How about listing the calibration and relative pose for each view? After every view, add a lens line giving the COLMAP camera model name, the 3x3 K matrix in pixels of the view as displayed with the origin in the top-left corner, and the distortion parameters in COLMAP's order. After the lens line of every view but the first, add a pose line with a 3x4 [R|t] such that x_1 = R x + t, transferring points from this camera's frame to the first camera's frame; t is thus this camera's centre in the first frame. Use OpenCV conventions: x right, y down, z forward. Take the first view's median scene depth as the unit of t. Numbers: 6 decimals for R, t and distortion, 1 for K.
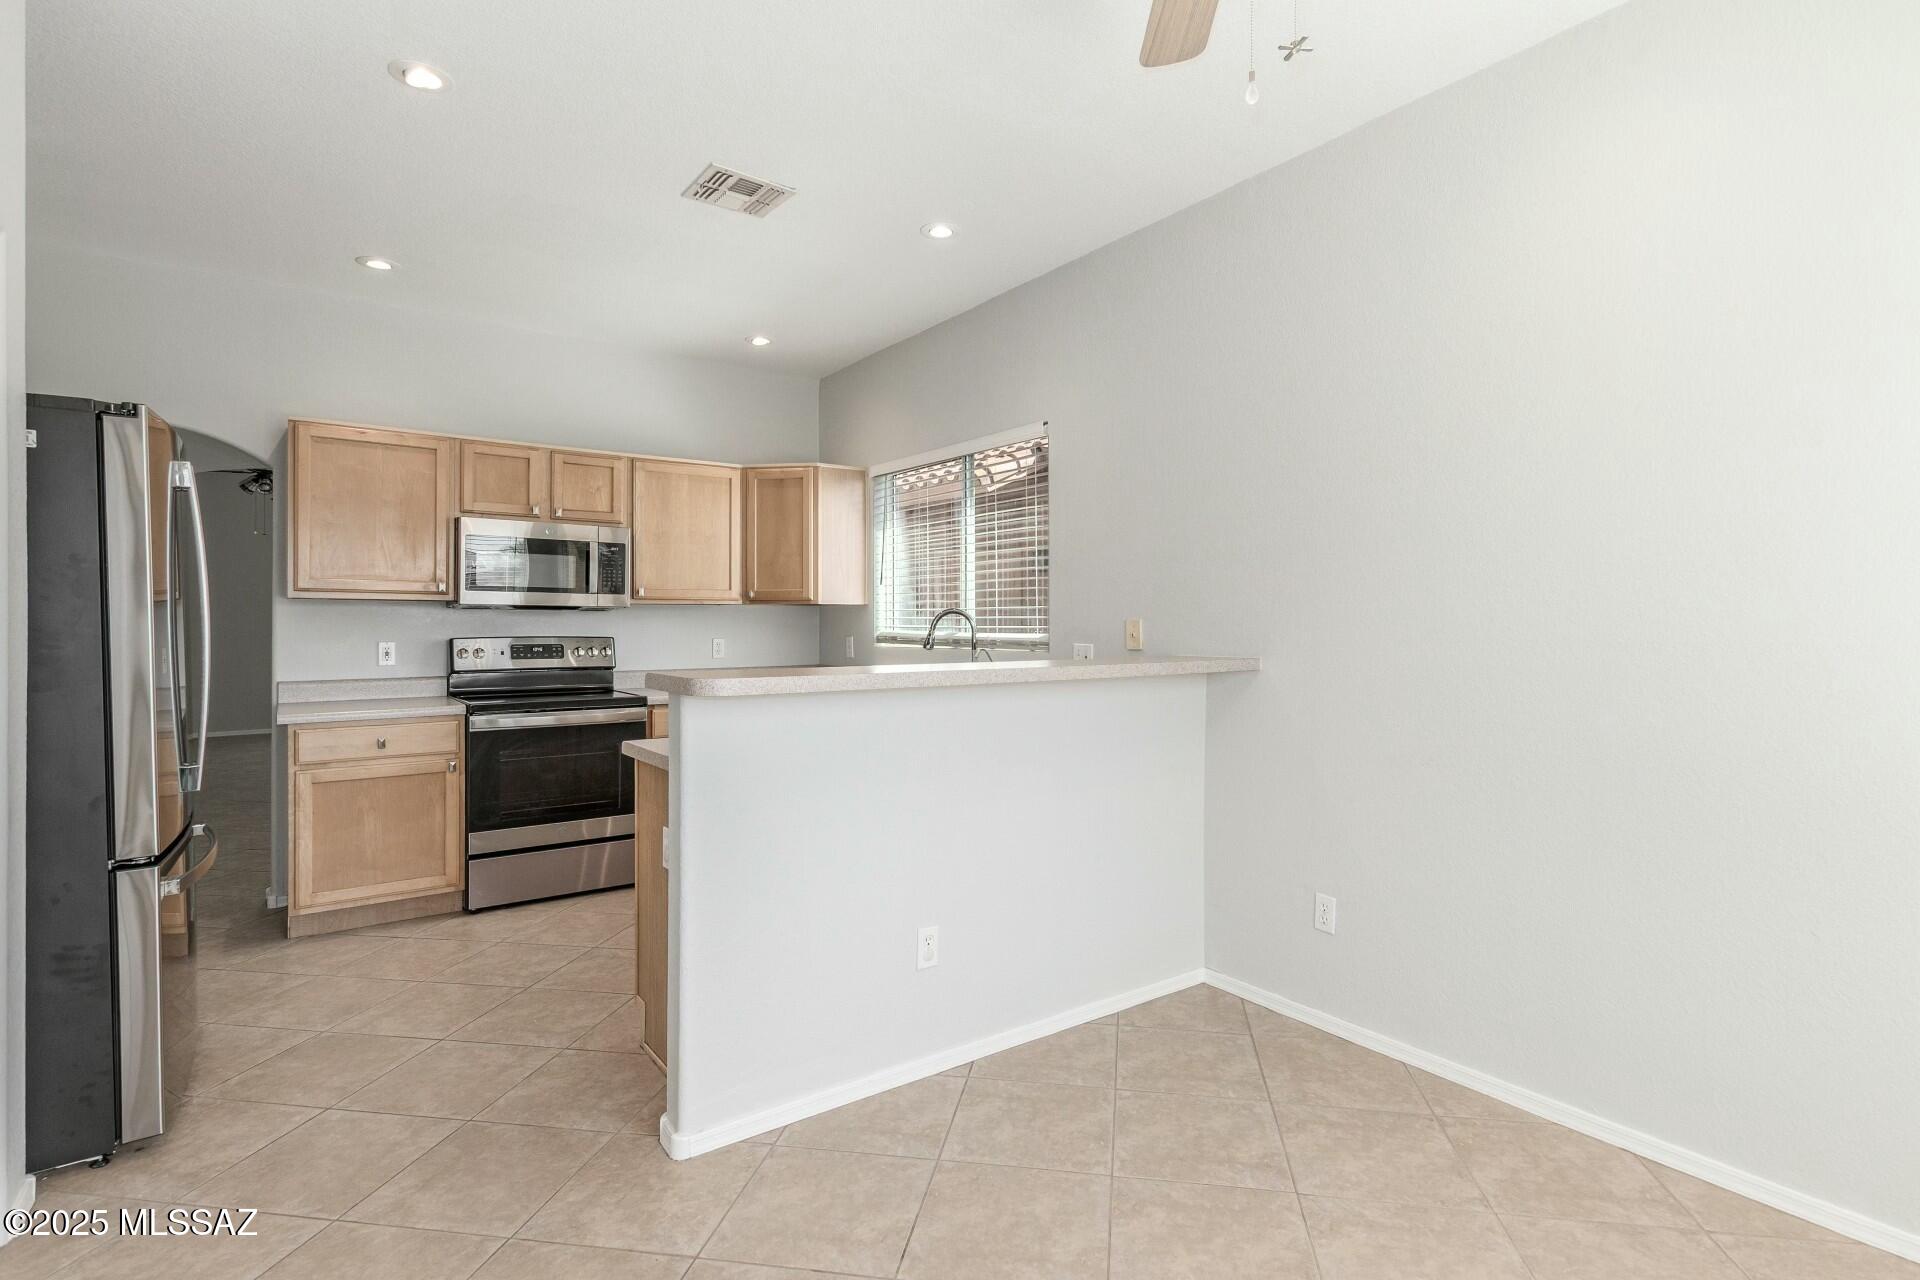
lens RADIAL K [[913.8, 0, 961.0], [0, 913.8, 632.2], [0, 0, 1]] dist [-0.002357, -0.000267]
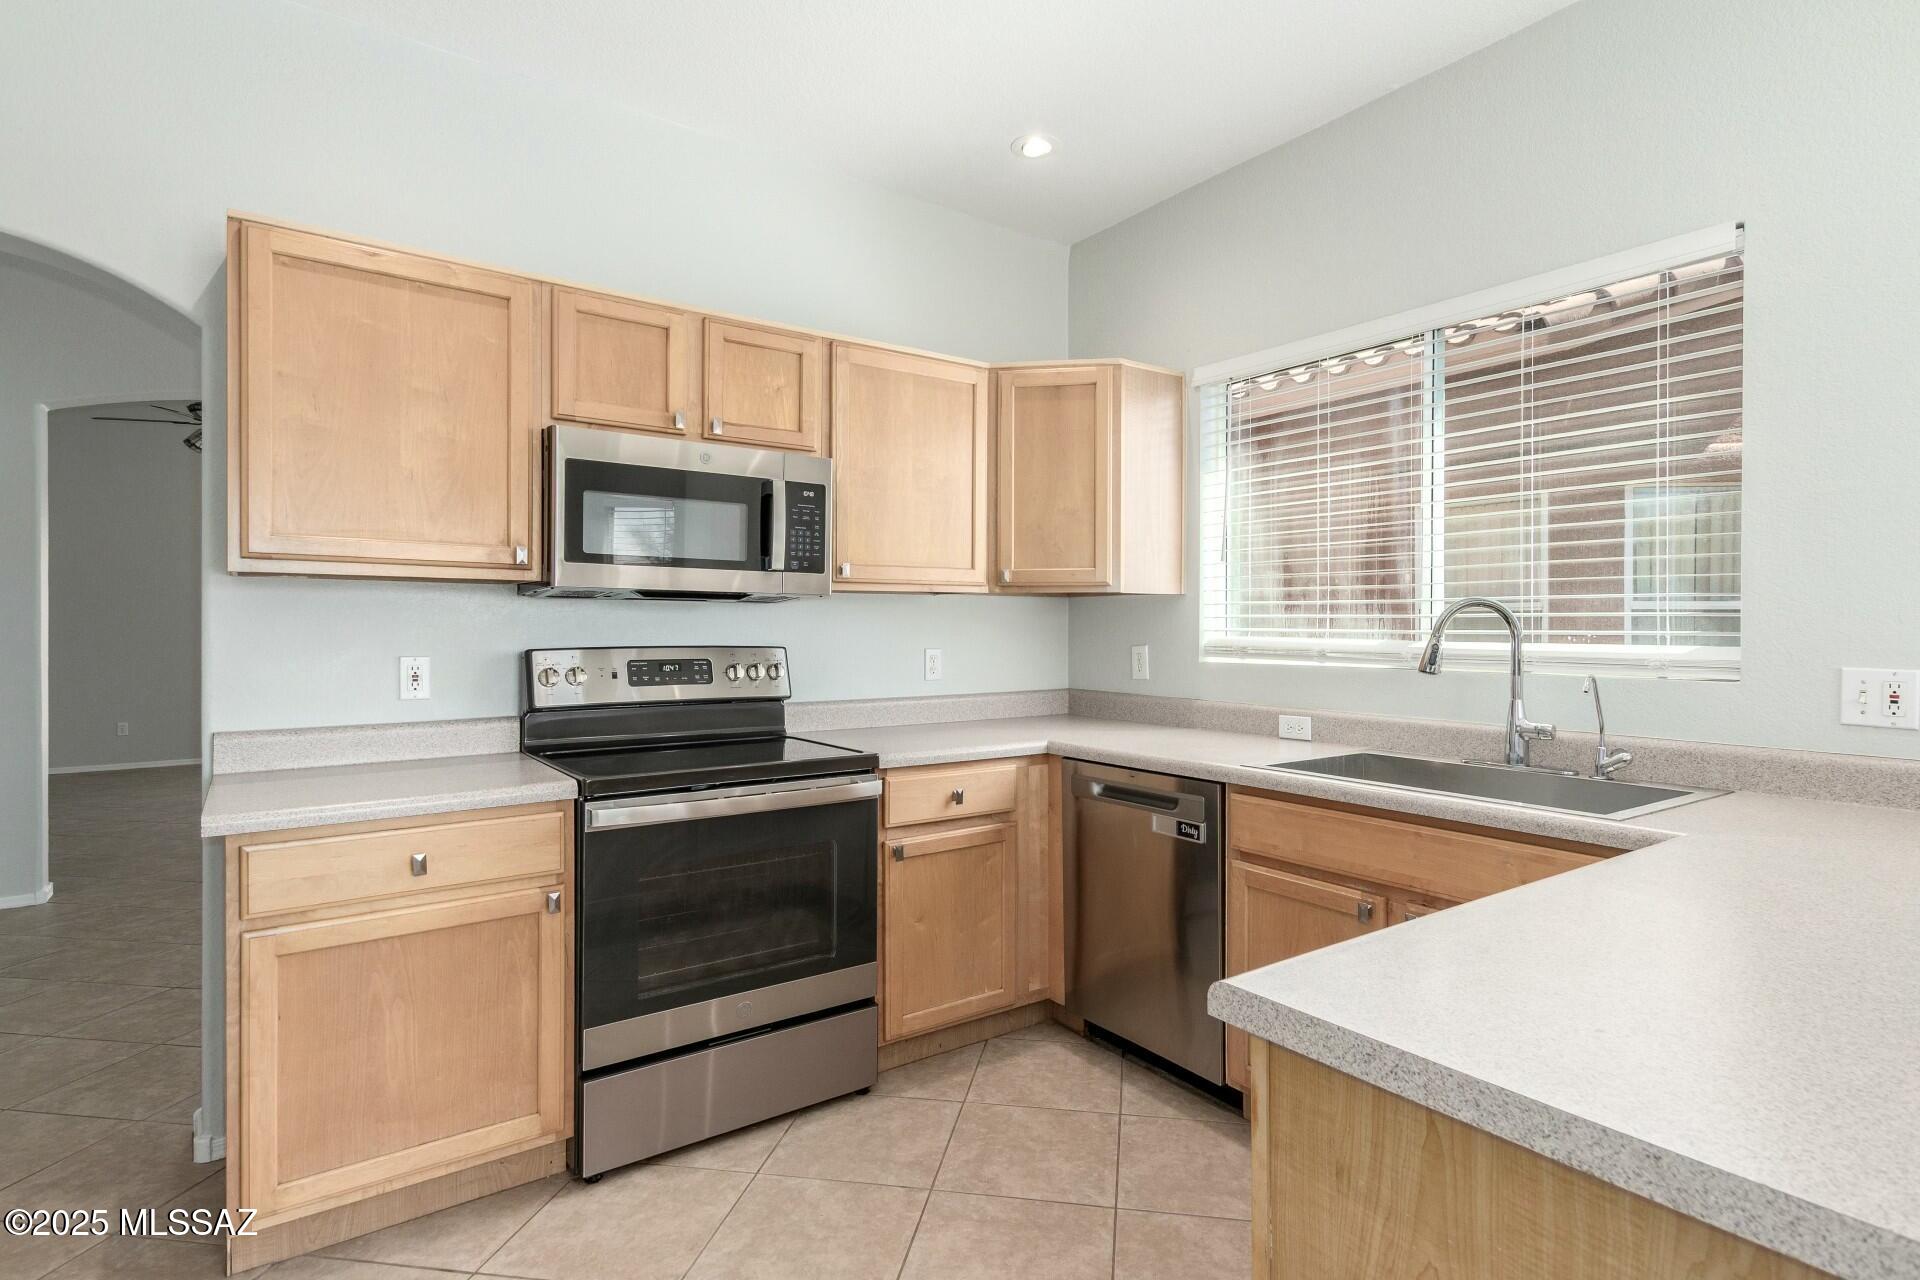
lens RADIAL K [[960.4, 0, 960.0], [0, 960.4, 640.0], [0, 0, 1]] dist [0.012106, -0.000277]
pose [[0.999996, 0.002719, -0.001245, -0.295661], [-0.002711, 0.999979, 0.005853, -0.003416], [0.001261, -0.005849, 0.999982, 0.414052]]
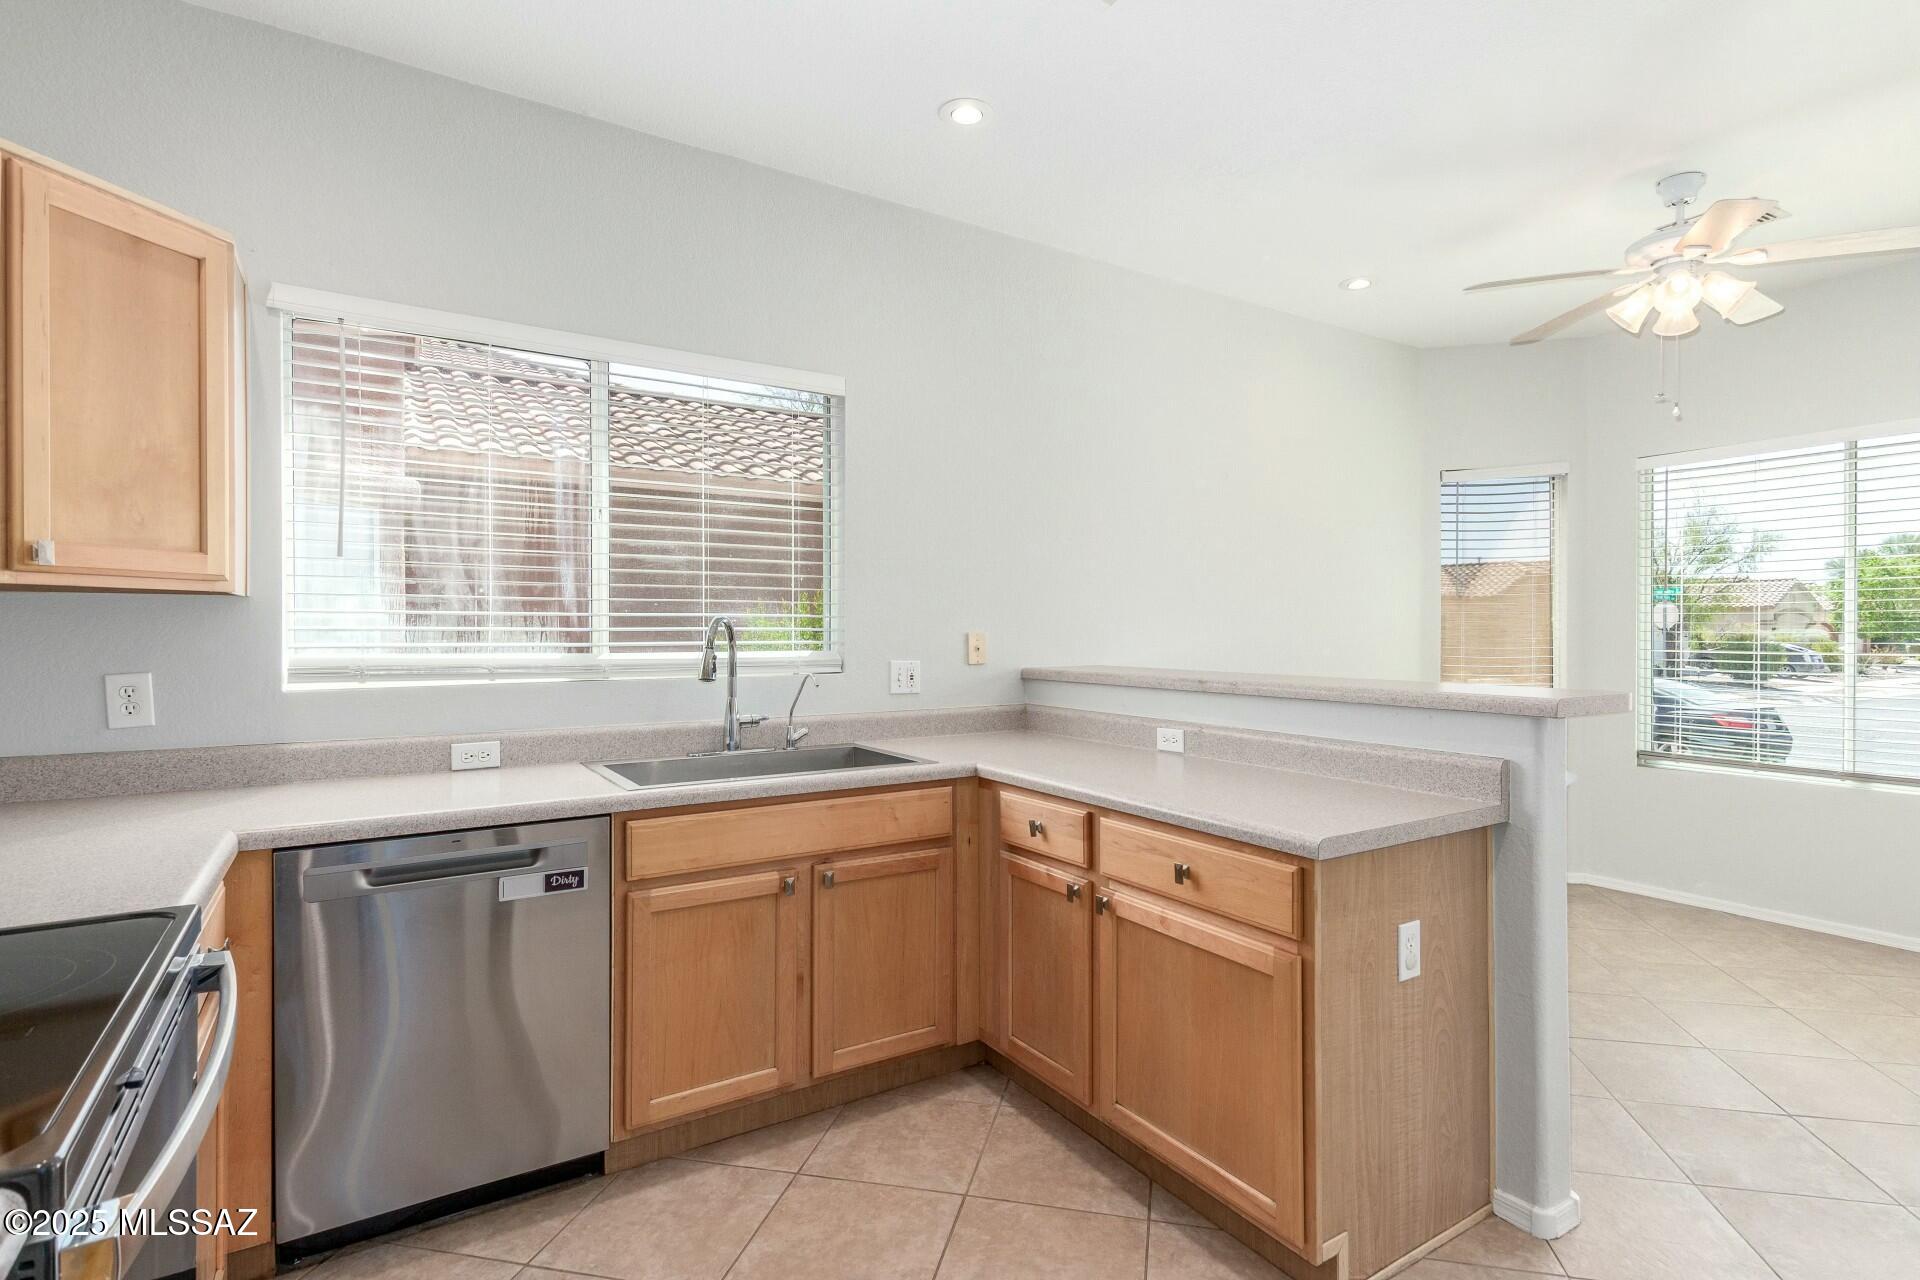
lens RADIAL K [[960.4, 0, 960.0], [0, 960.4, 640.0], [0, 0, 1]] dist [0.012106, -0.000277]
pose [[0.051699, -0.010461, 0.998608, -0.635889], [0.010766, 0.999893, 0.009917, -0.012572], [-0.998605, 0.010239, 0.051806, 0.754449]]
